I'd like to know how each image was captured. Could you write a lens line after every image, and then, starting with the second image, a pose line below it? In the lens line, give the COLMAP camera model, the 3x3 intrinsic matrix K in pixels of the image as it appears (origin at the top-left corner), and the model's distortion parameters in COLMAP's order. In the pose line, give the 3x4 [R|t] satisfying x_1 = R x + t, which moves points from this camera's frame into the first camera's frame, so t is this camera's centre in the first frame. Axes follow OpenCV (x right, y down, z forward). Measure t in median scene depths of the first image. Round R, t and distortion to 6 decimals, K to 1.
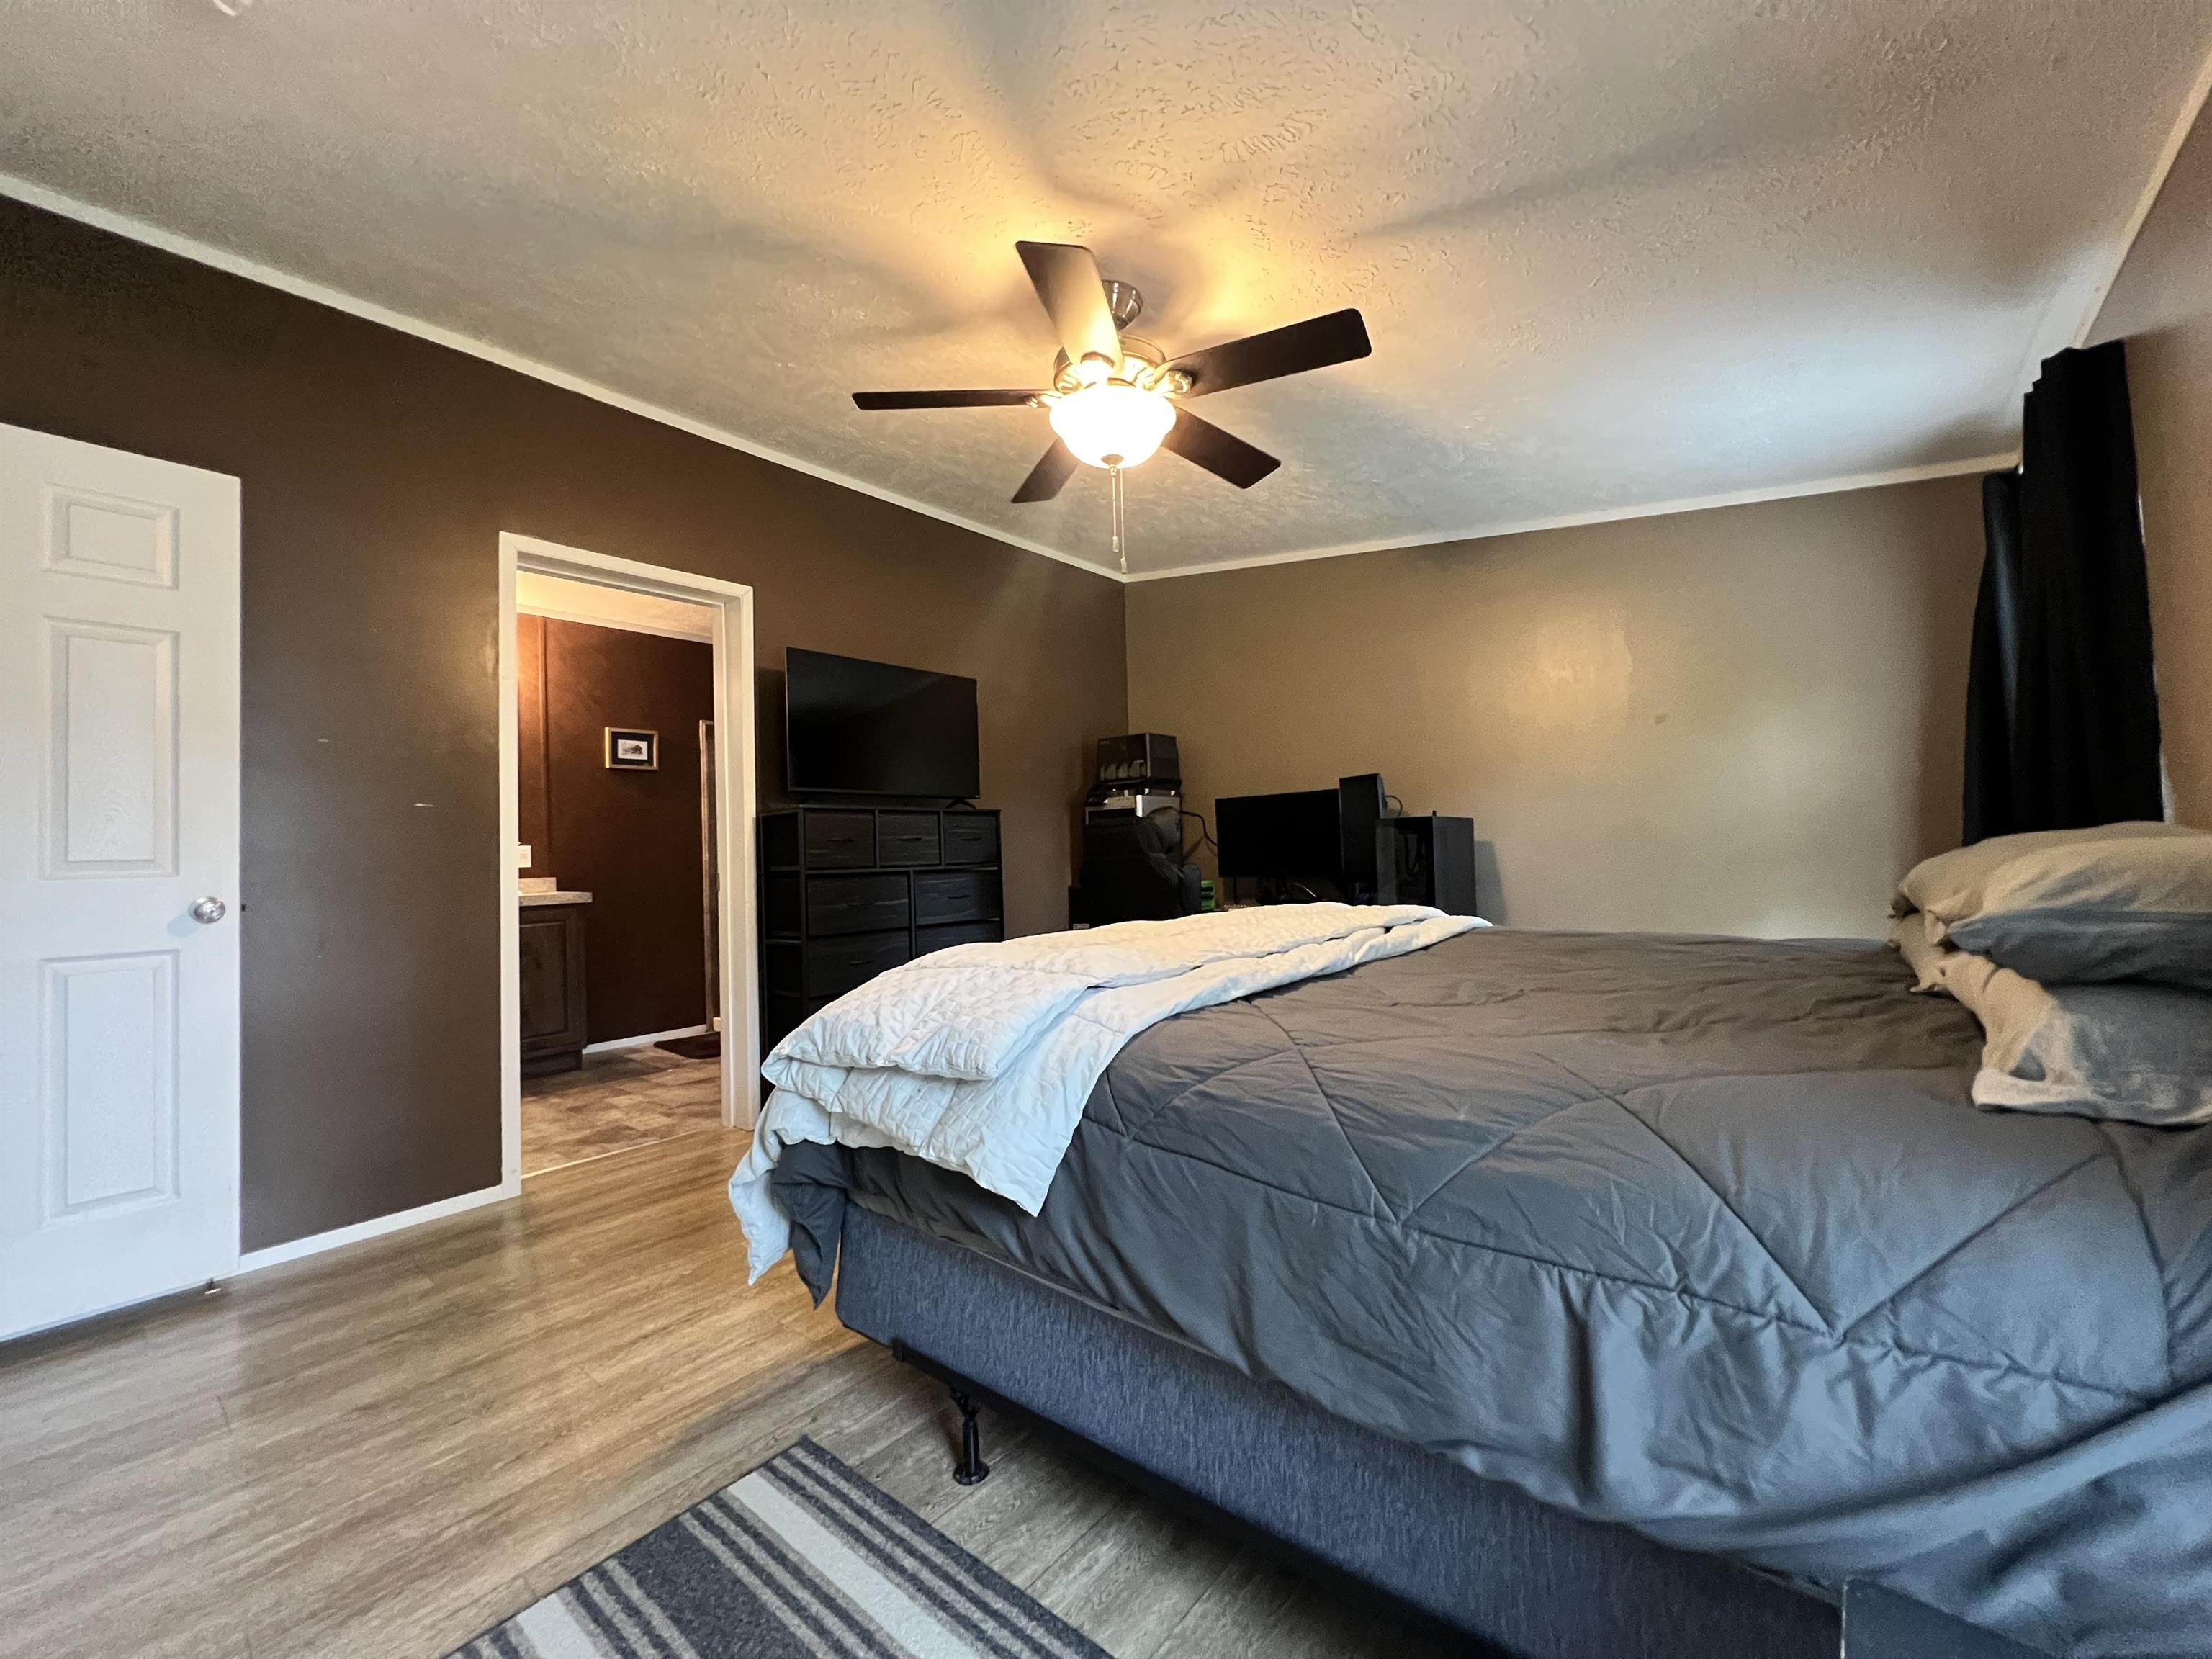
lens RADIAL K [[886.2, 0, 1107.7], [0, 886.2, 826.5], [0, 0, 1]] dist [-0.002567, 0.001163]
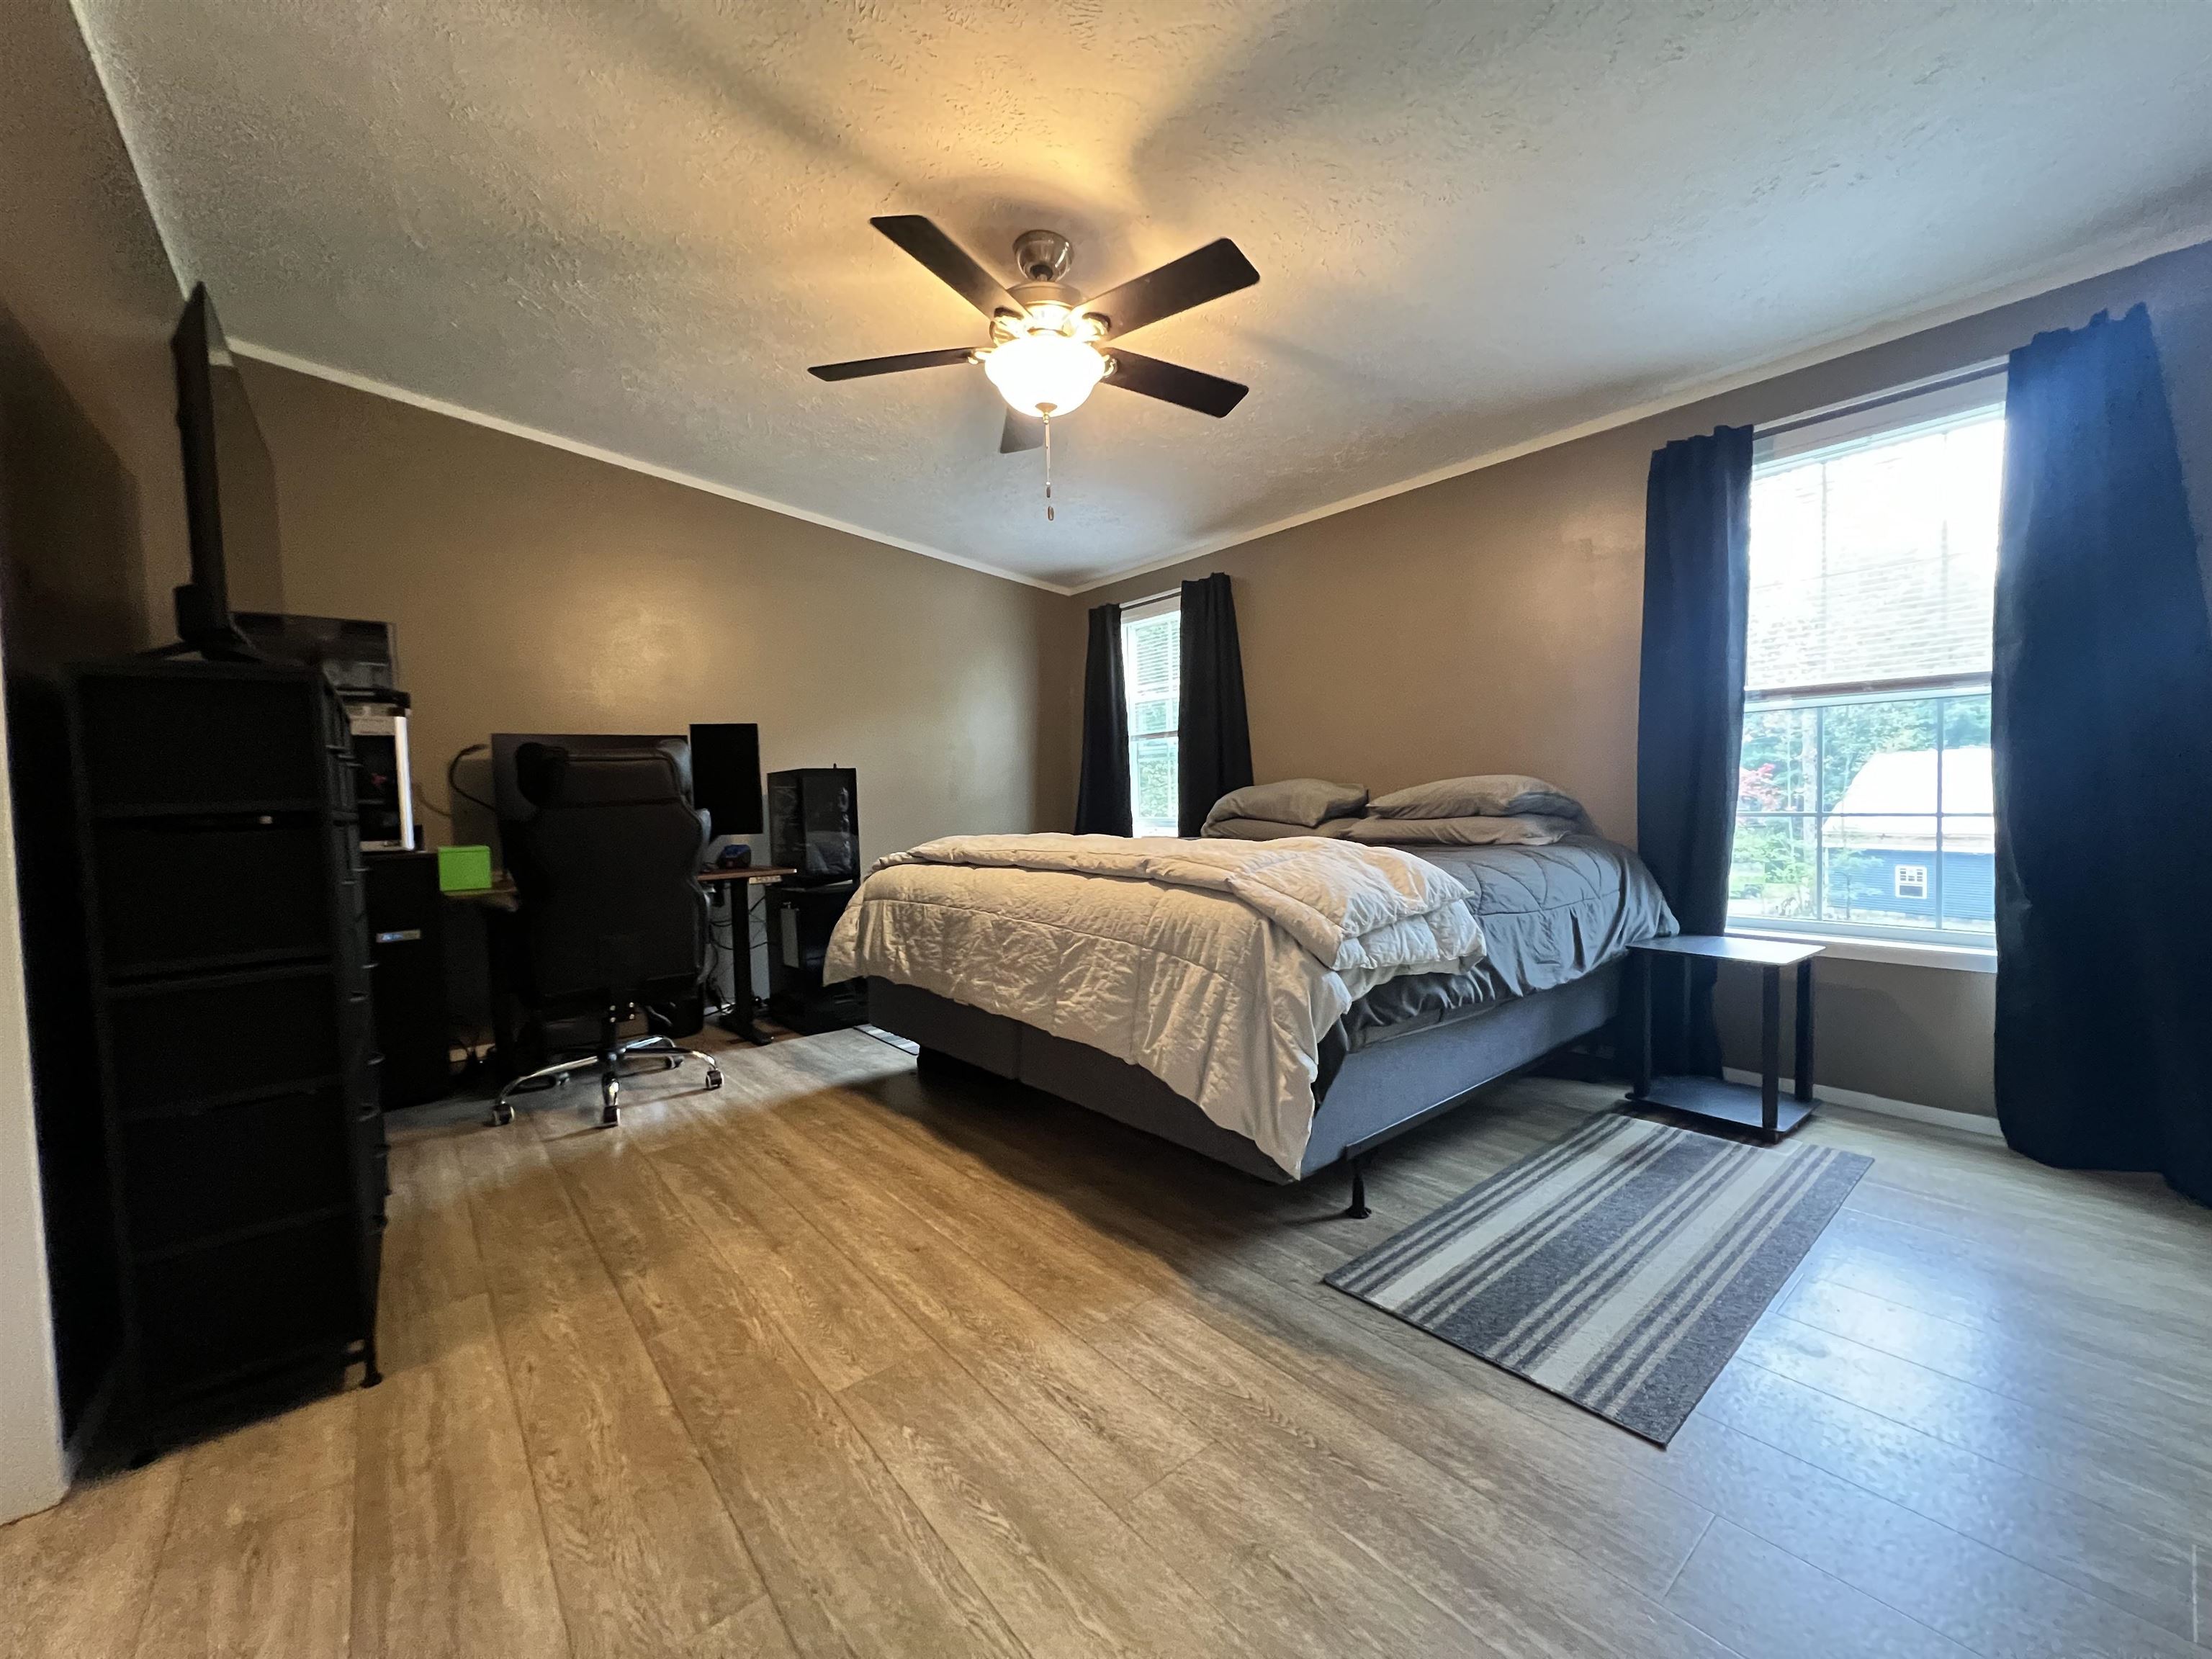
lens RADIAL K [[878.5, 0, 1108.3], [0, 878.5, 836.5], [0, 0, 1]] dist [0.000339, 0.000035]
pose [[0.186682, -0.019018, 0.982236, -1.016239], [-0.005989, 0.999772, 0.020496, 0.074738], [-0.982402, -0.009709, 0.186525, 0.734099]]
